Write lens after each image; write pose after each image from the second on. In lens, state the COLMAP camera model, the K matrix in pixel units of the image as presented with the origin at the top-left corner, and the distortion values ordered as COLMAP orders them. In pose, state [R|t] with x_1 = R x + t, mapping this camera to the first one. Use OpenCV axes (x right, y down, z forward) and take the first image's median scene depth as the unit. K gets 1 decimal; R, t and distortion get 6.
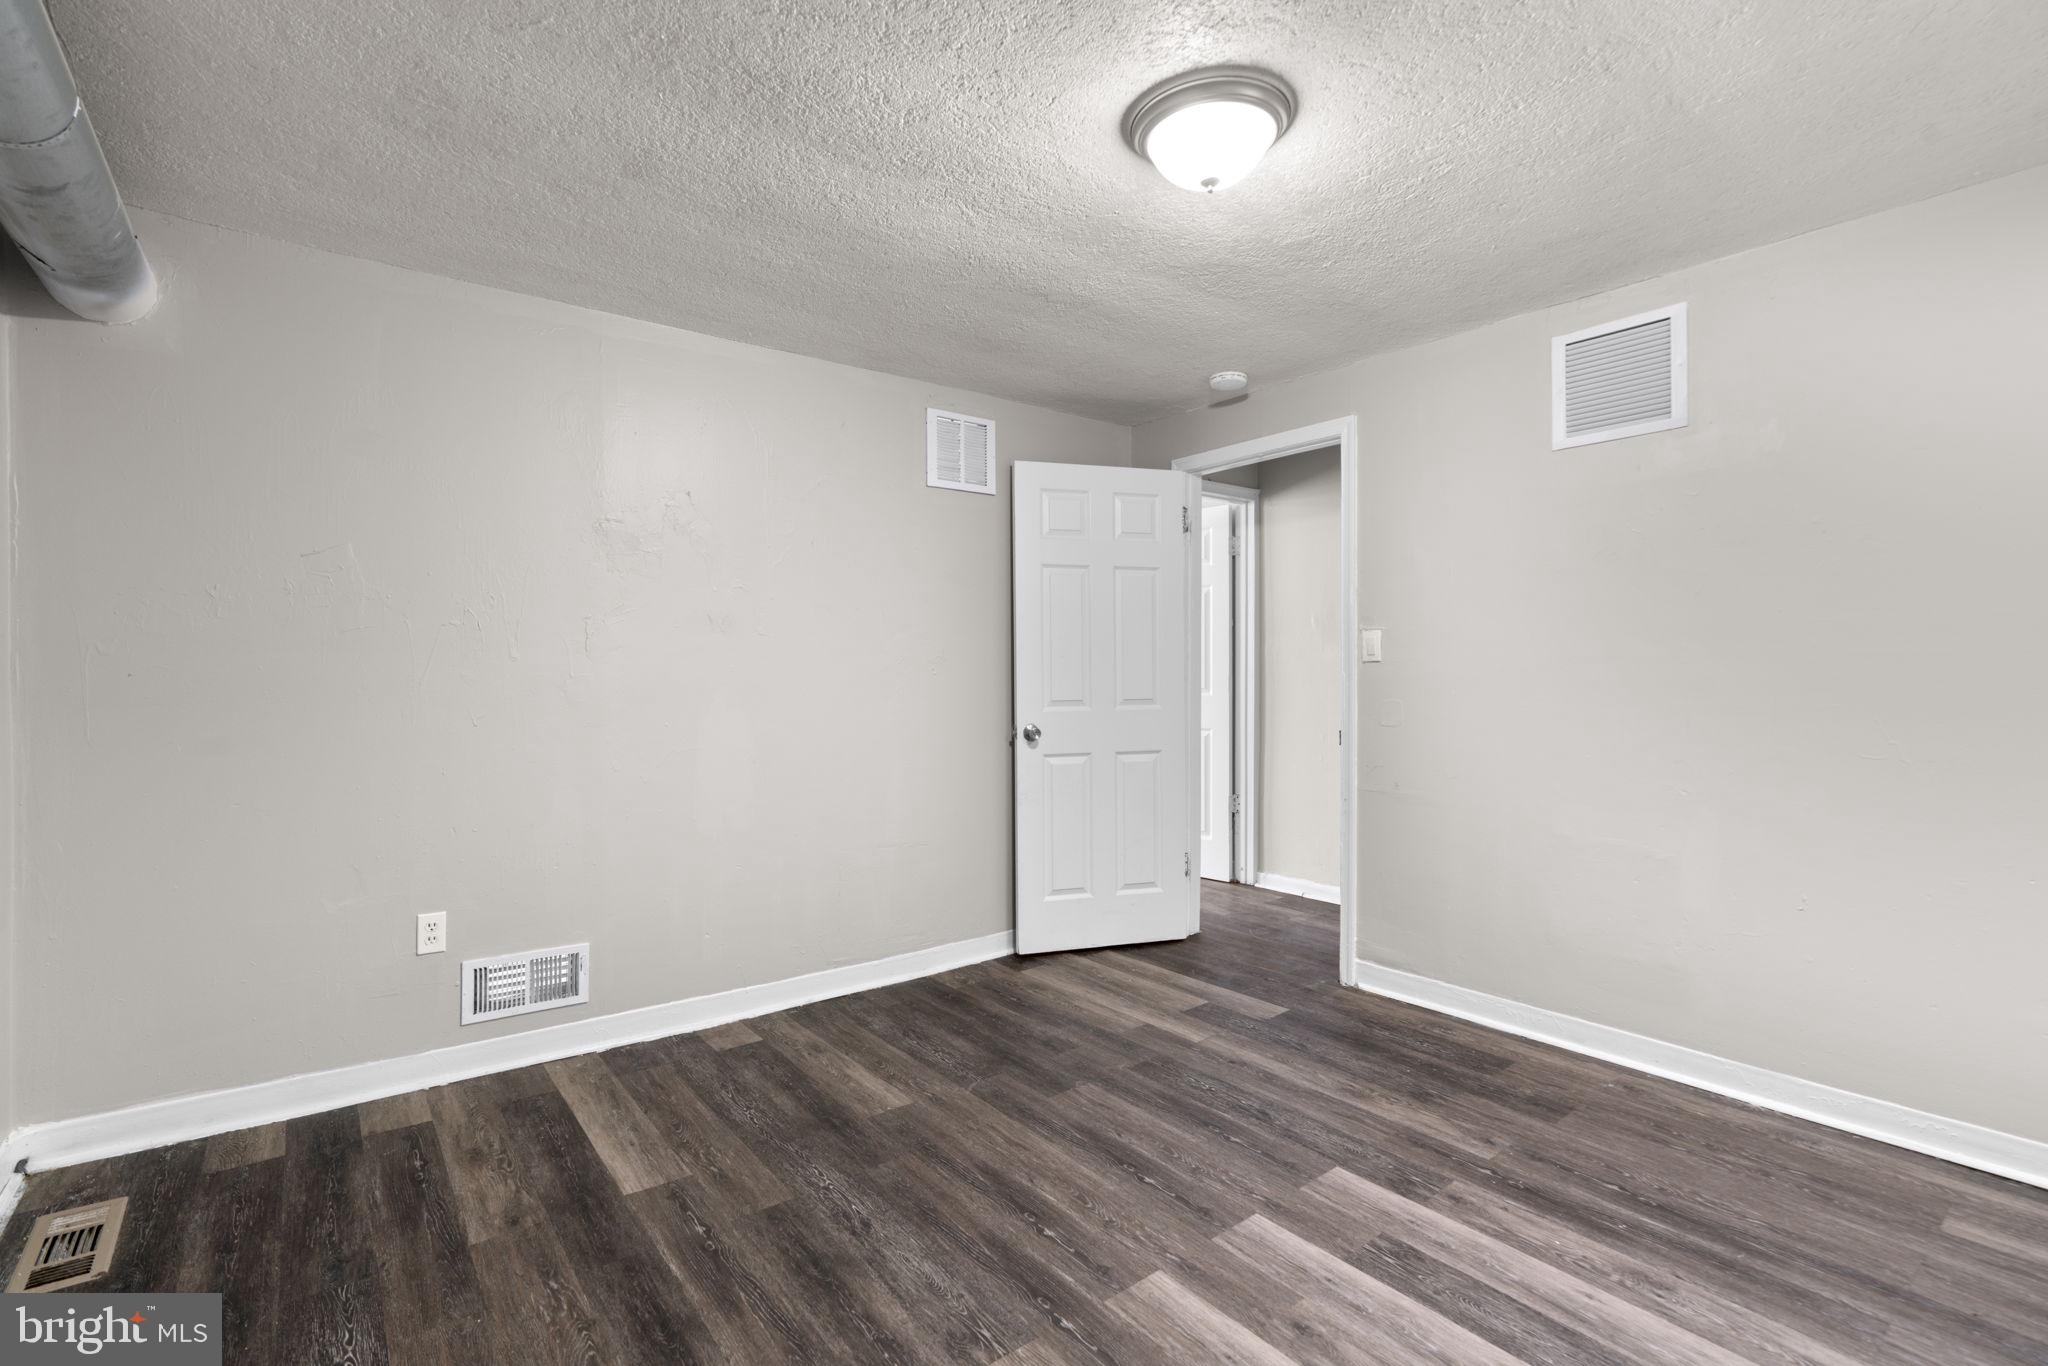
lens RADIAL K [[902.1, 0, 1042.0], [0, 902.1, 692.1], [0, 0, 1]] dist [-0.001121, -0.000446]
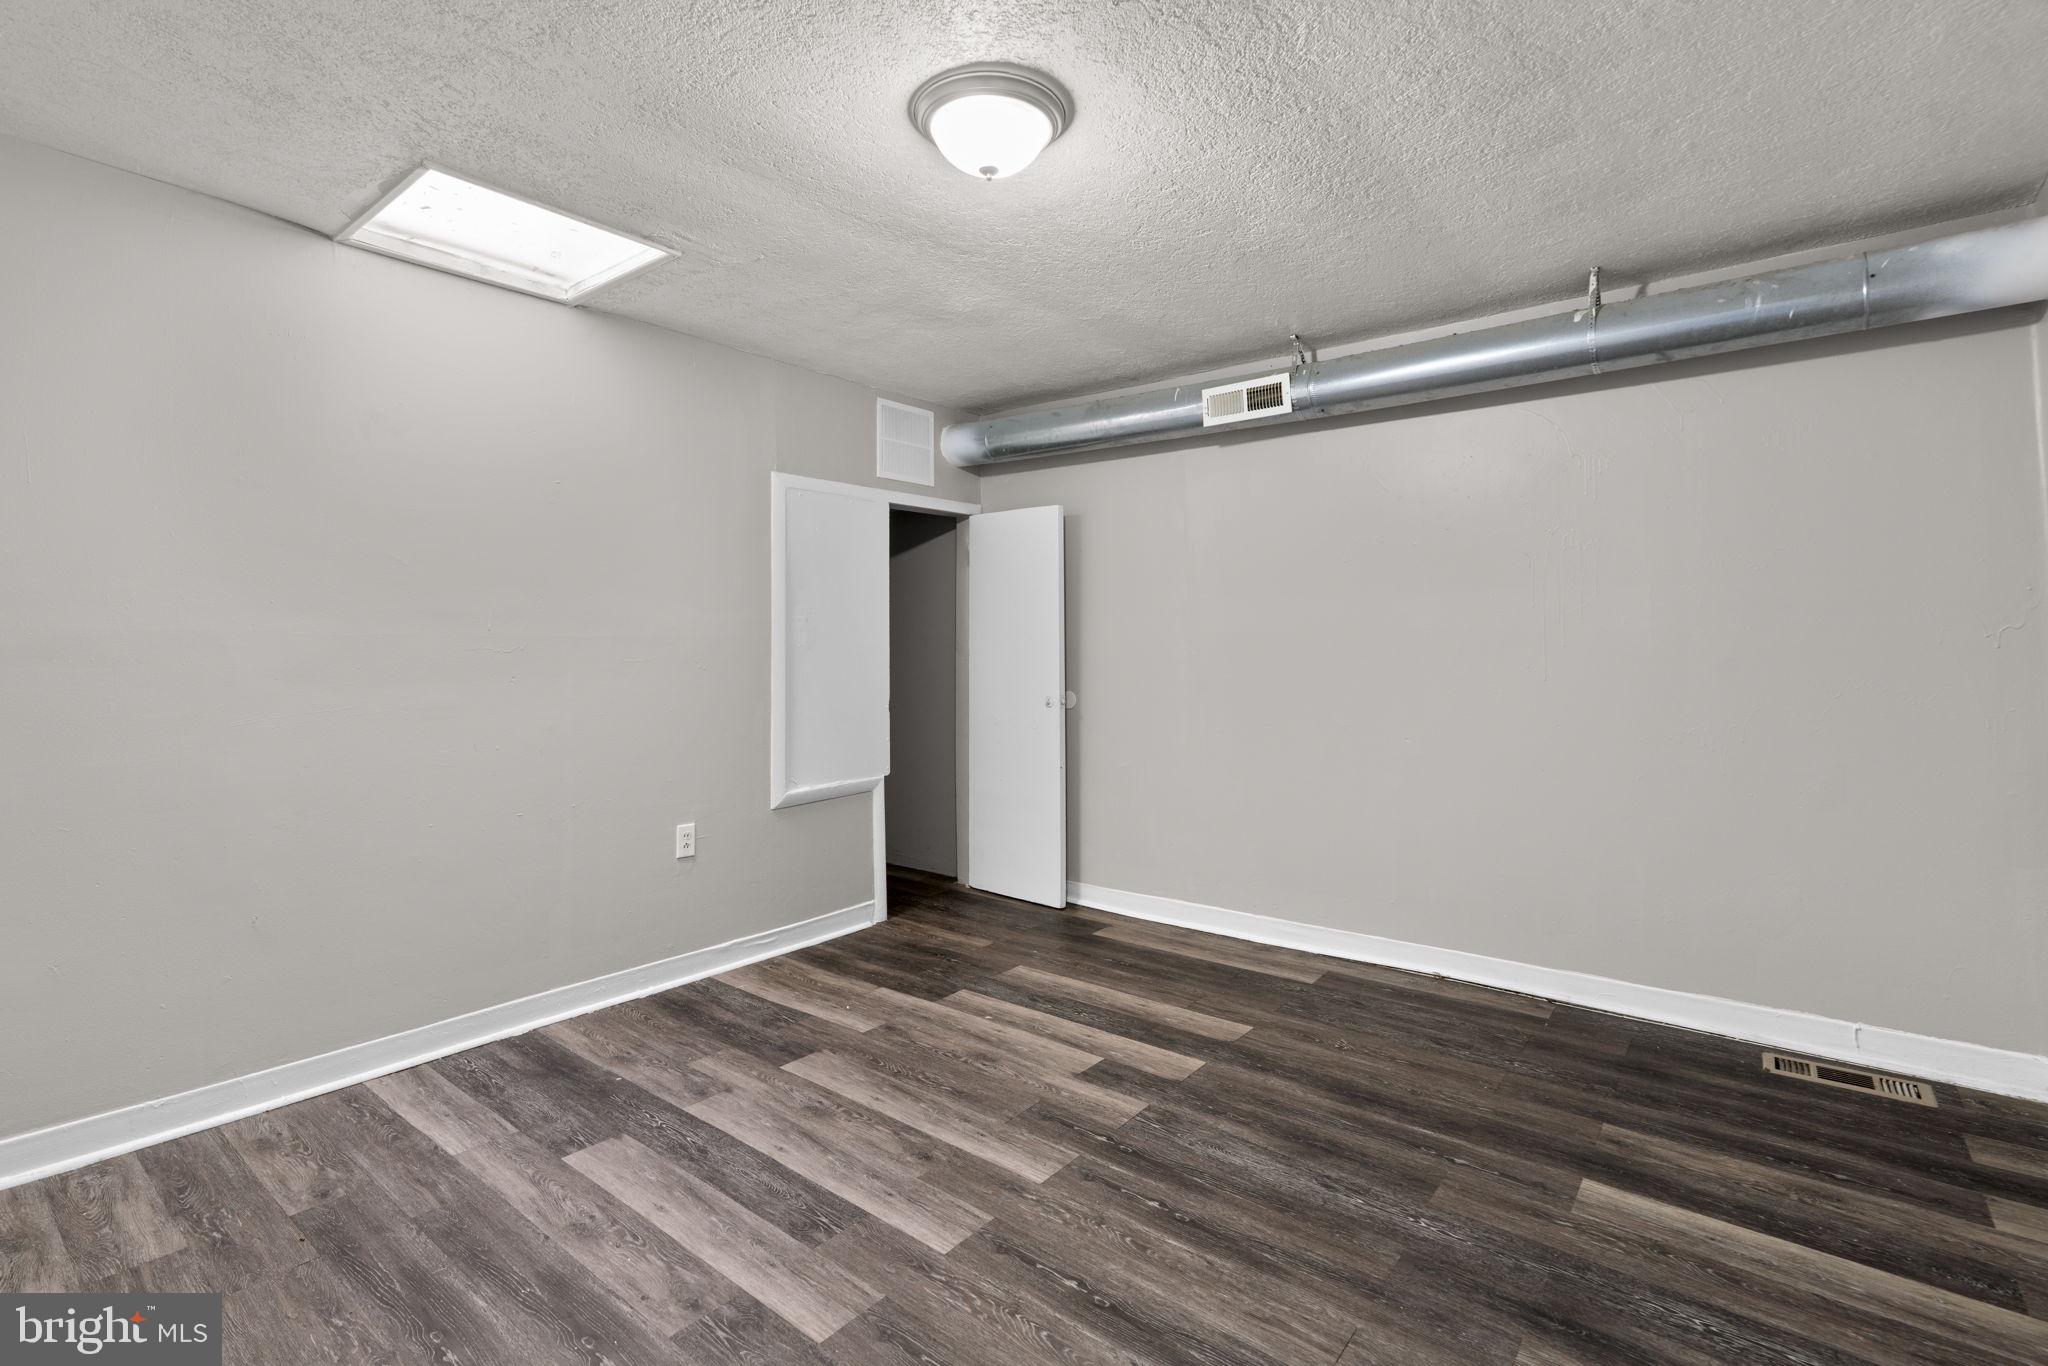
lens RADIAL K [[975.7, 0, 1010.9], [0, 975.7, 642.2], [0, 0, 1]] dist [-0.002141, 0.000768]
pose [[-0.979498, 0.002819, -0.201434, 0.336336], [-0.000208, 0.999887, 0.015004, -0.037403], [0.201453, 0.014738, -0.979387, 1.789568]]
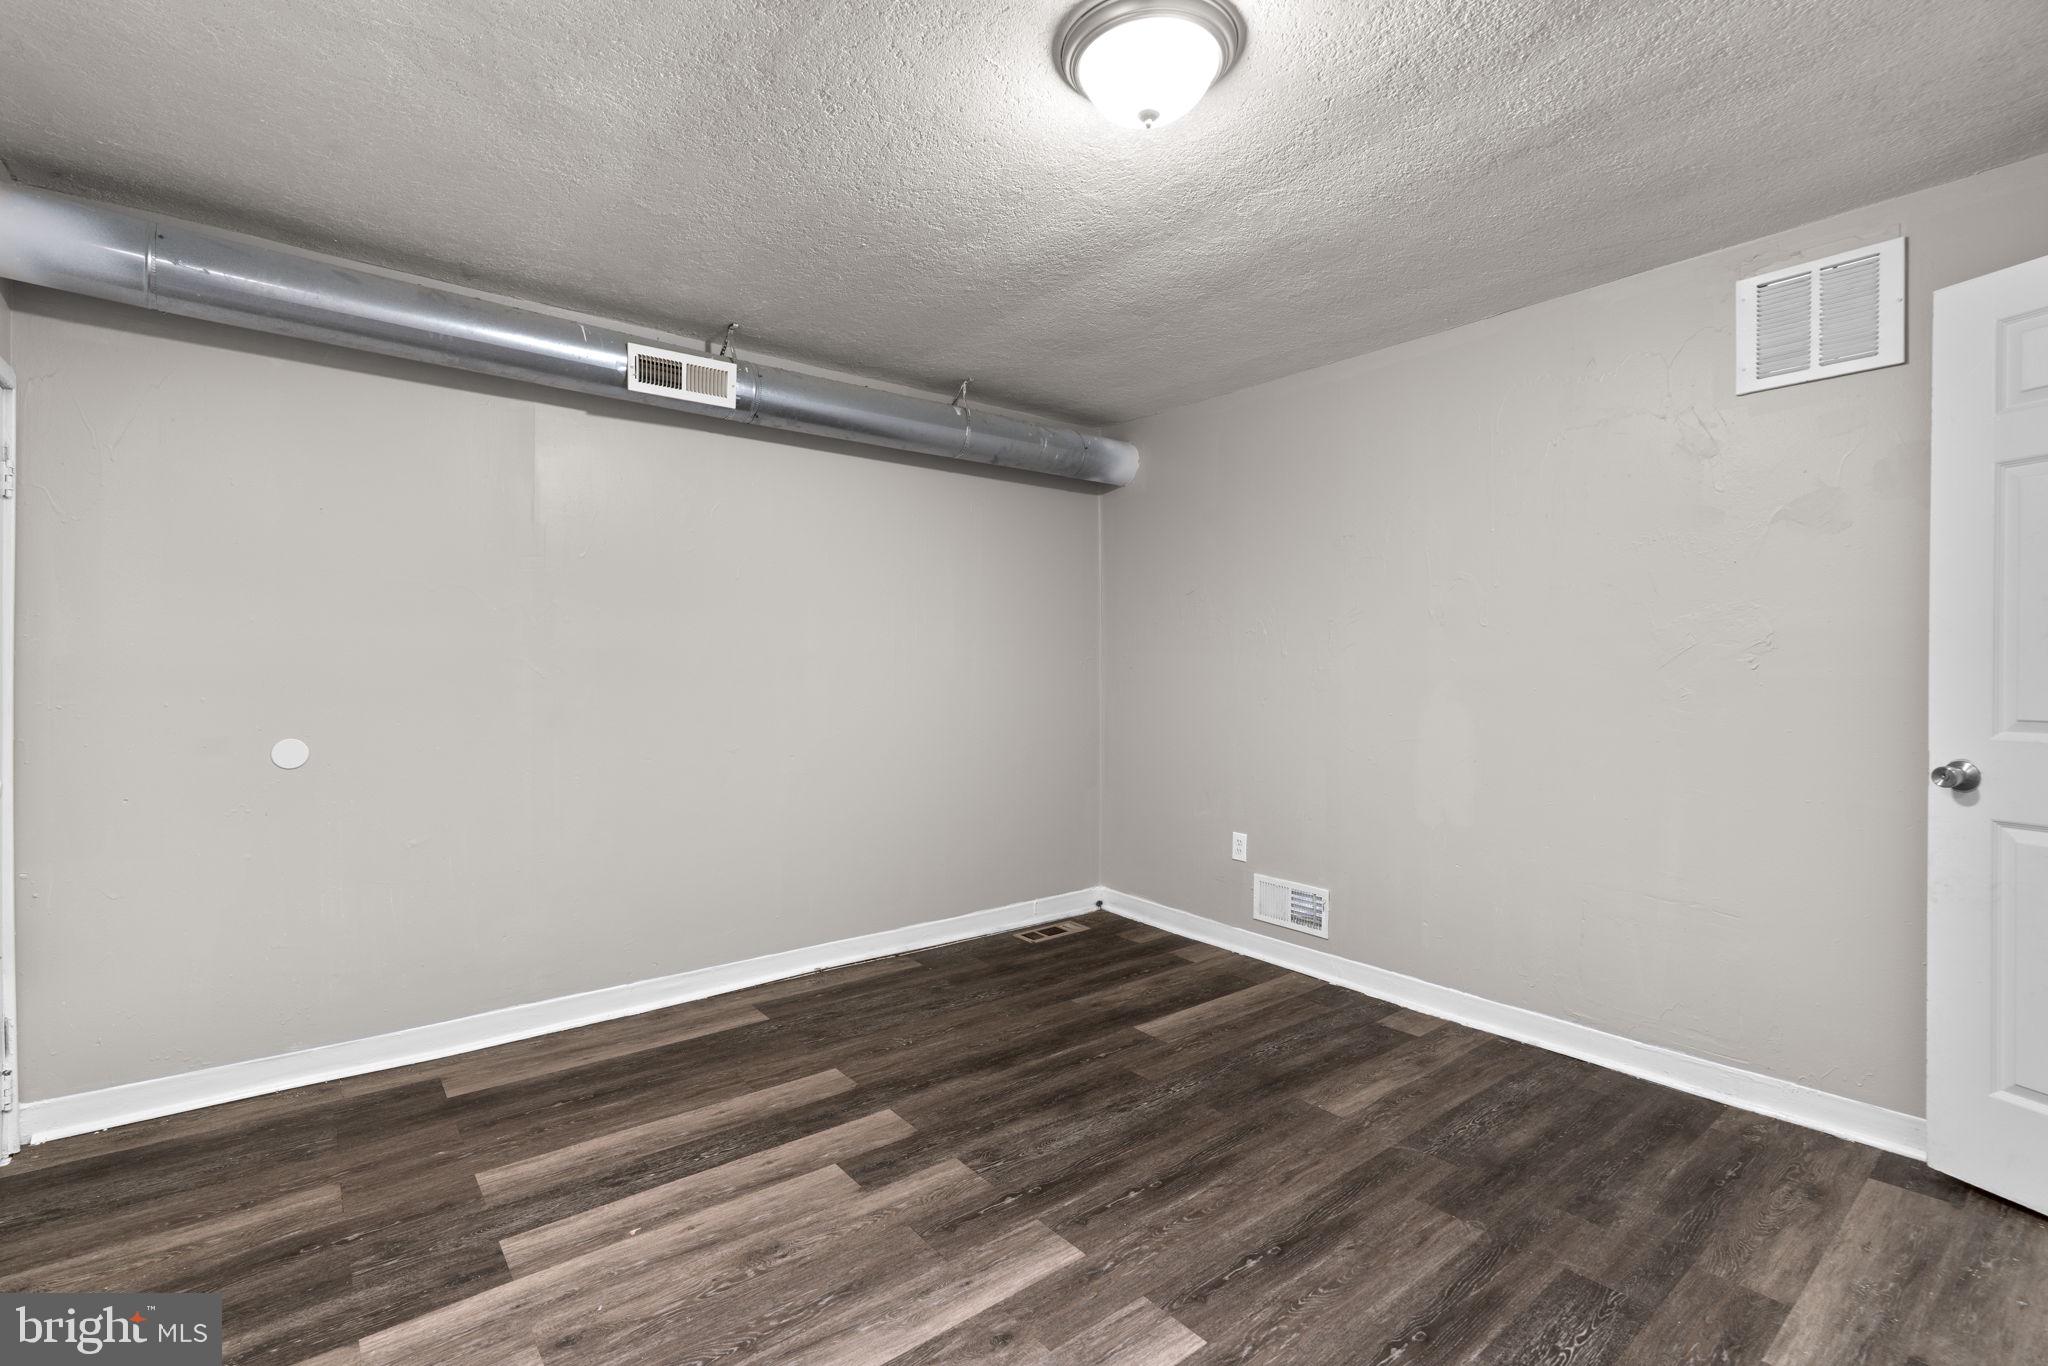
lens RADIAL K [[930.8, 0, 1027.7], [0, 930.8, 699.4], [0, 0, 1]] dist [-0.019520, 0.008592]
pose [[0.013135, 0.032616, -0.999382, 0.951259], [-0.022264, 0.999230, 0.032319, -0.012661], [0.999666, 0.021825, 0.013851, 0.750651]]
